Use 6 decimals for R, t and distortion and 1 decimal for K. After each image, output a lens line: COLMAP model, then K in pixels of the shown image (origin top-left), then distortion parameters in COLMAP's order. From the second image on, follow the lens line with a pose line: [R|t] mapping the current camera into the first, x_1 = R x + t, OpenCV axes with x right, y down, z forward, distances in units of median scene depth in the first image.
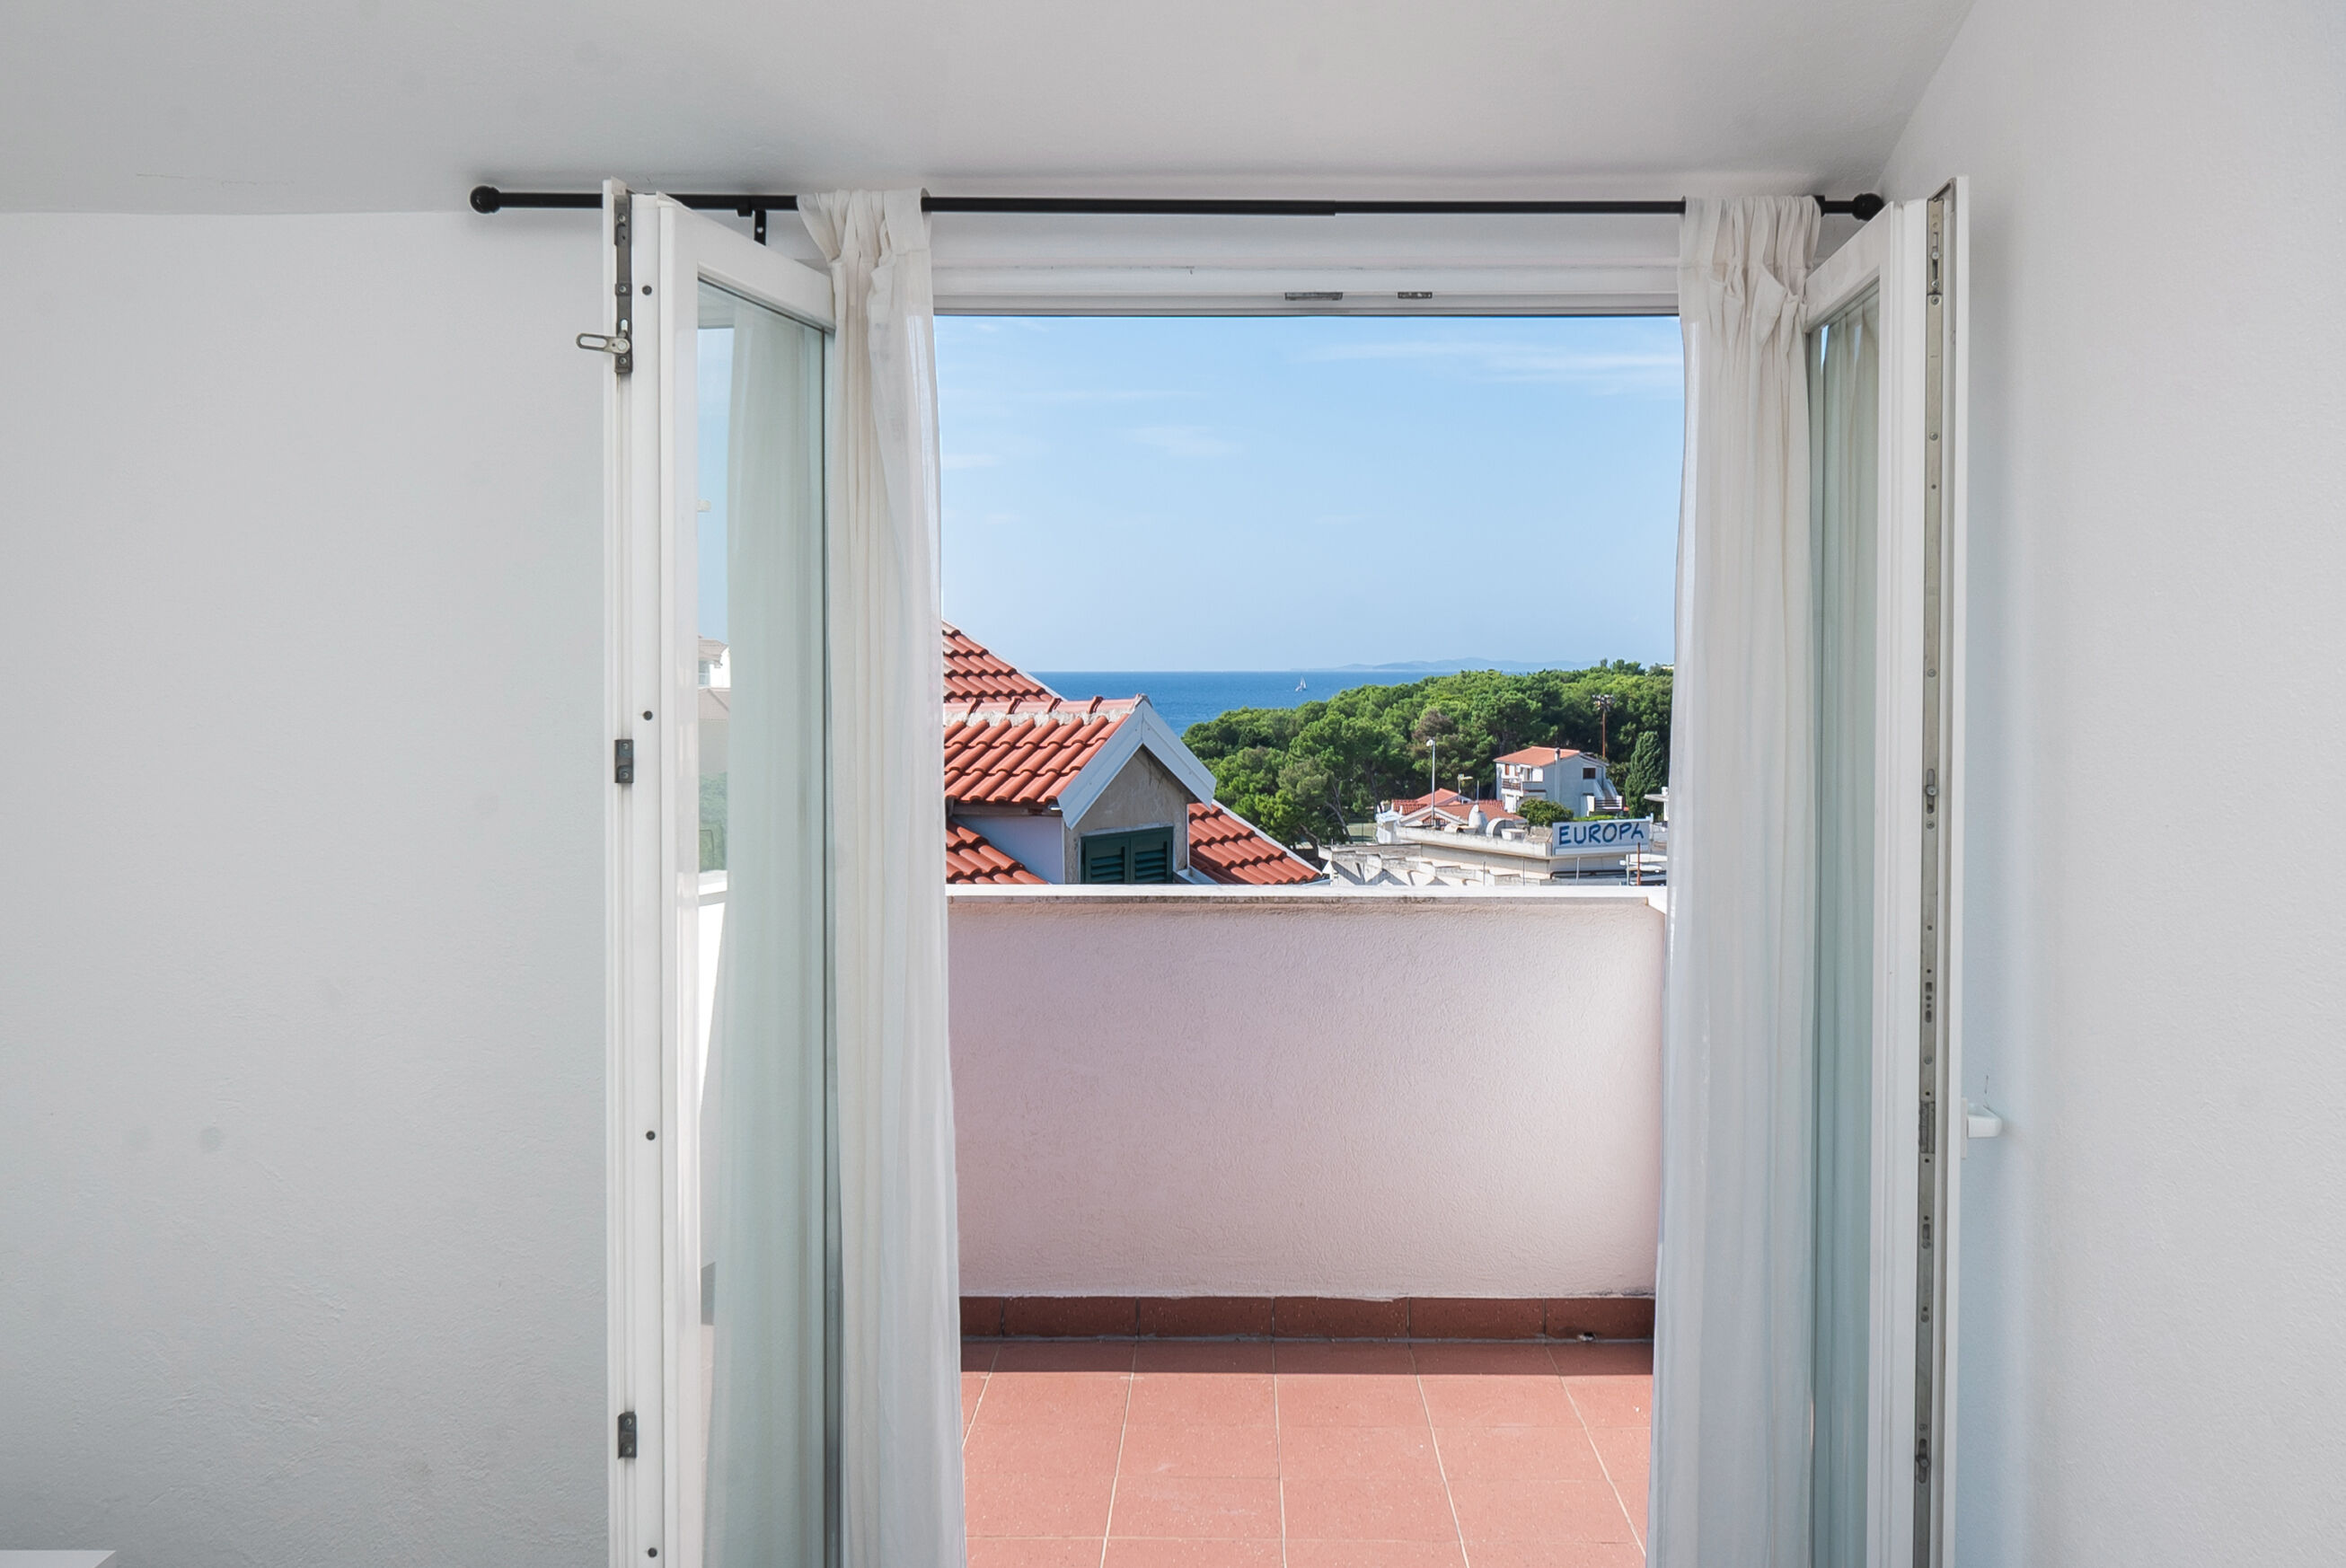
lens RADIAL K [[2144.5, 0, 1022.6], [0, 2144.5, 702.7], [0, 0, 1]] dist [-0.005256, 0.004646]
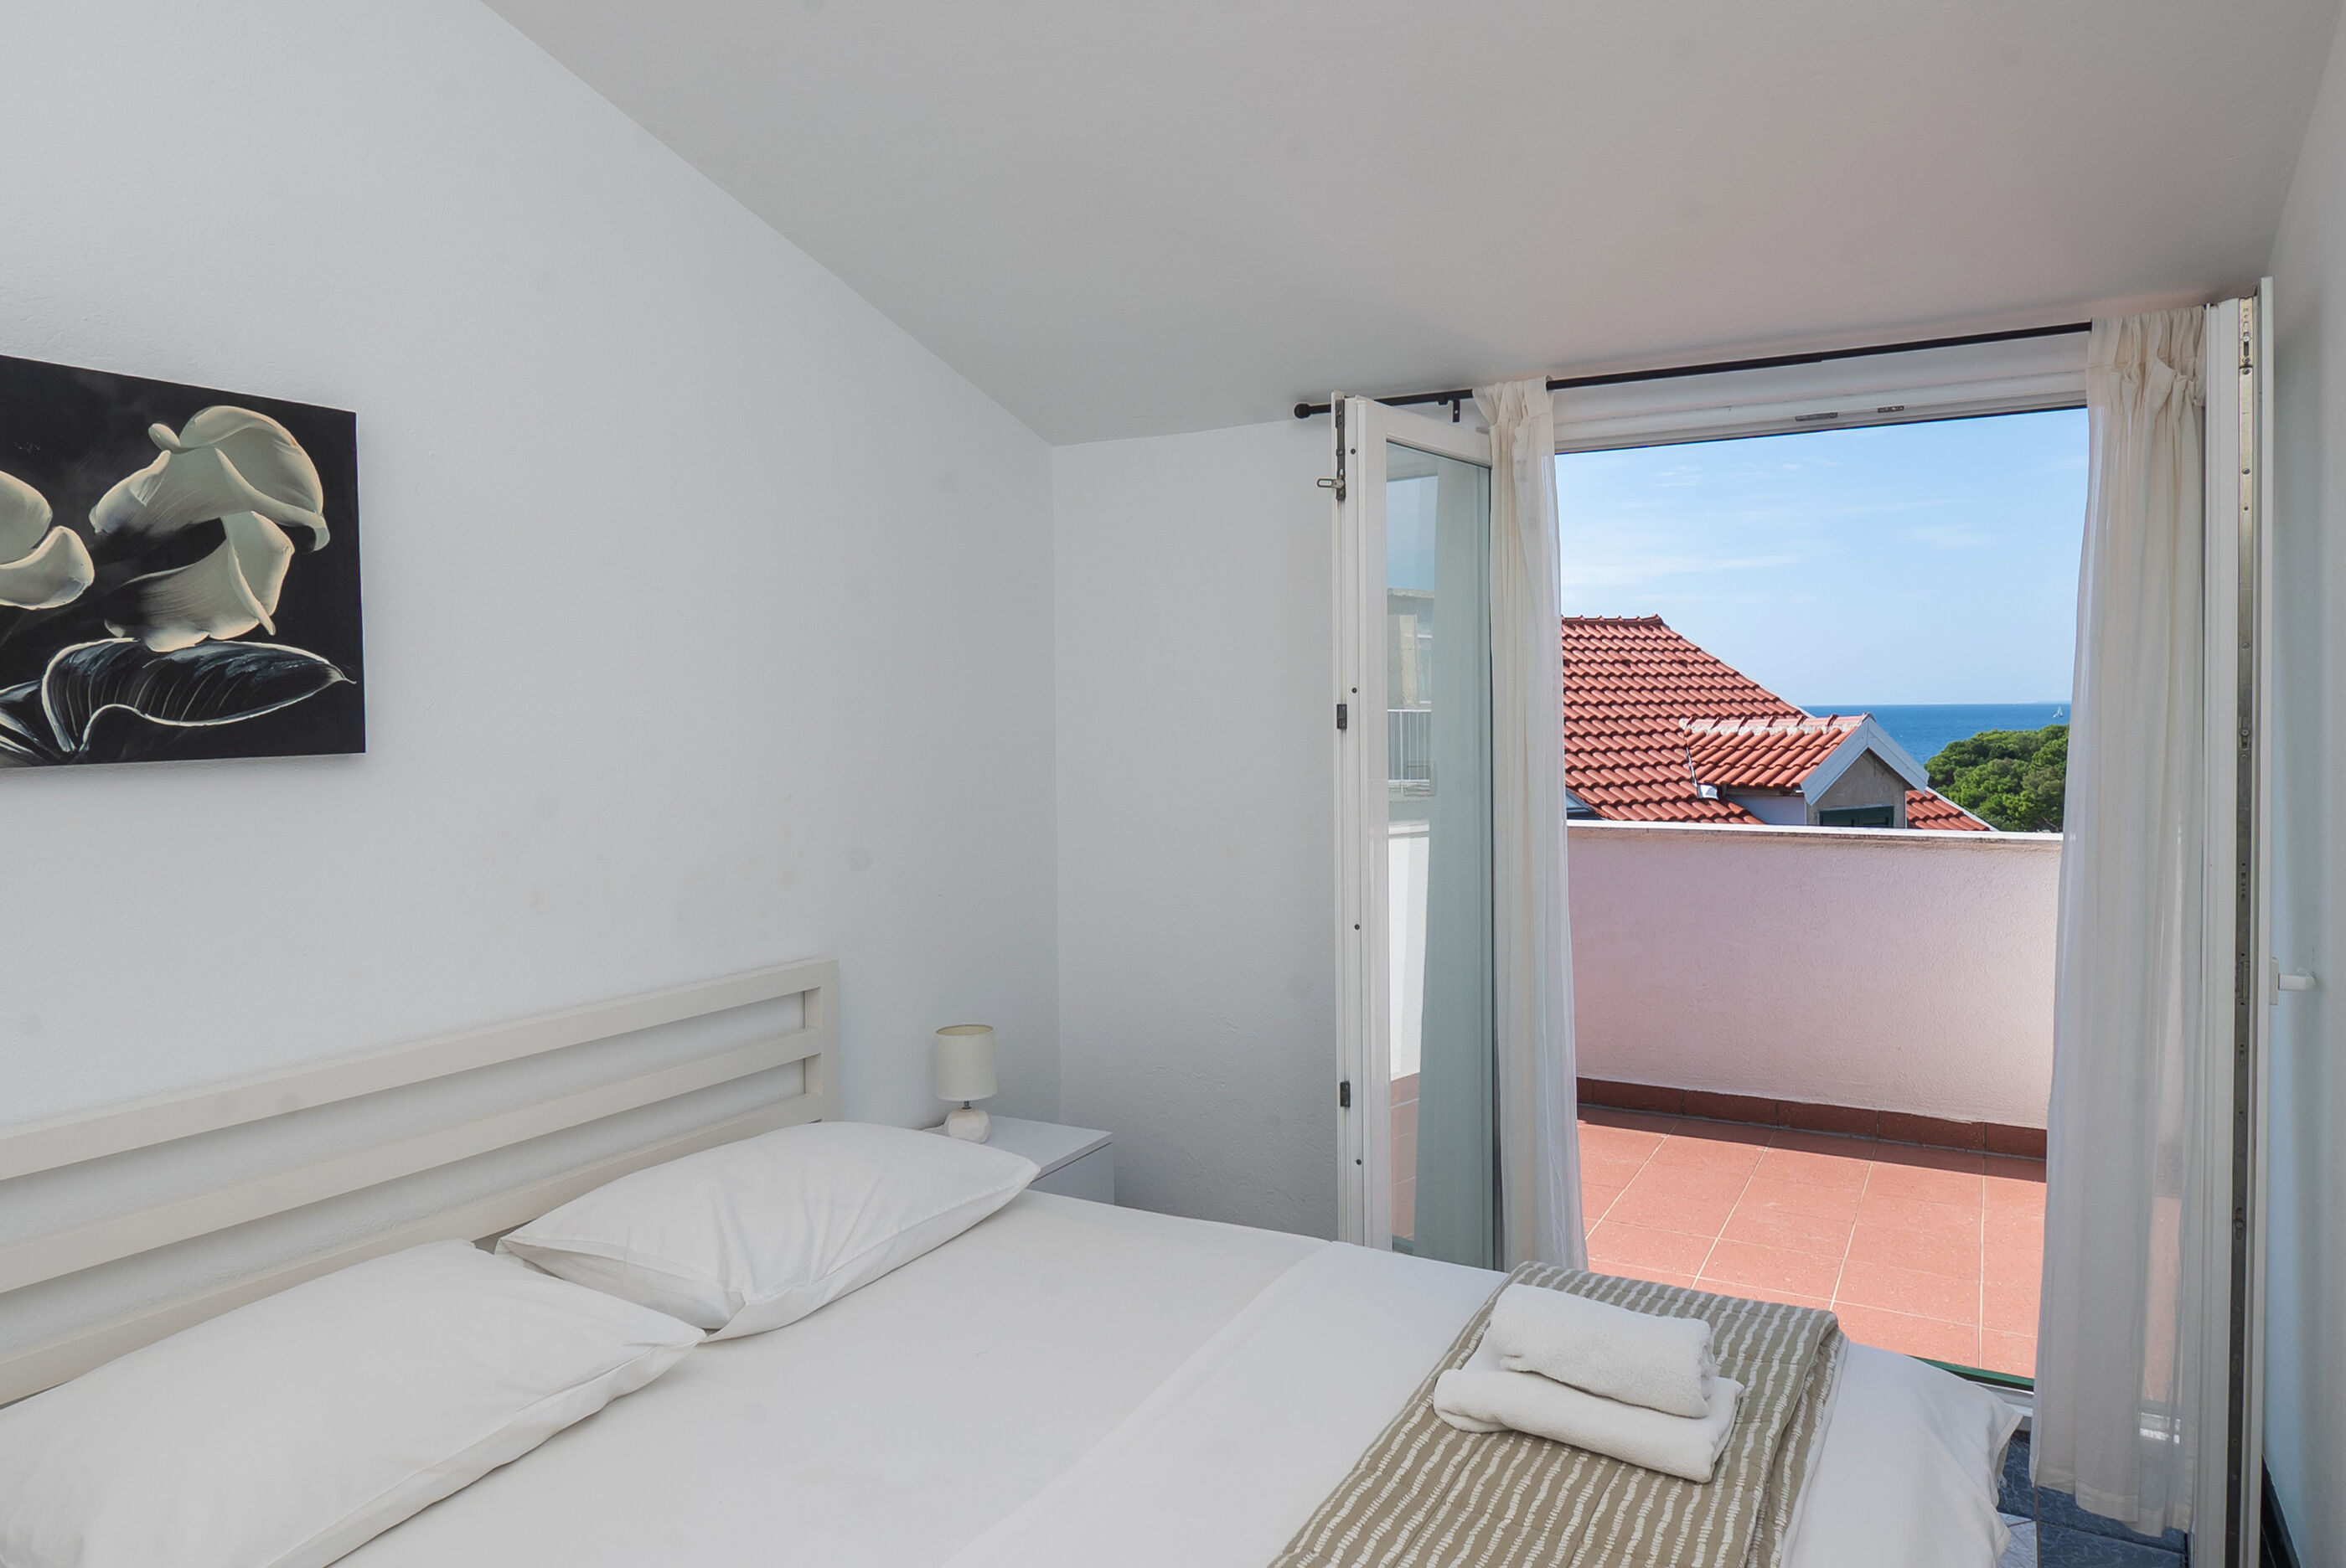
lens RADIAL K [[1440.4, 0, 1230.2], [0, 1440.4, 763.4], [0, 0, 1]] dist [-0.004691, -0.003806]
pose [[0.889987, 0.004383, -0.455965, 0.185137], [-0.001661, 0.999978, 0.006372, 0.039134], [0.455983, -0.004913, 0.889975, -0.074447]]
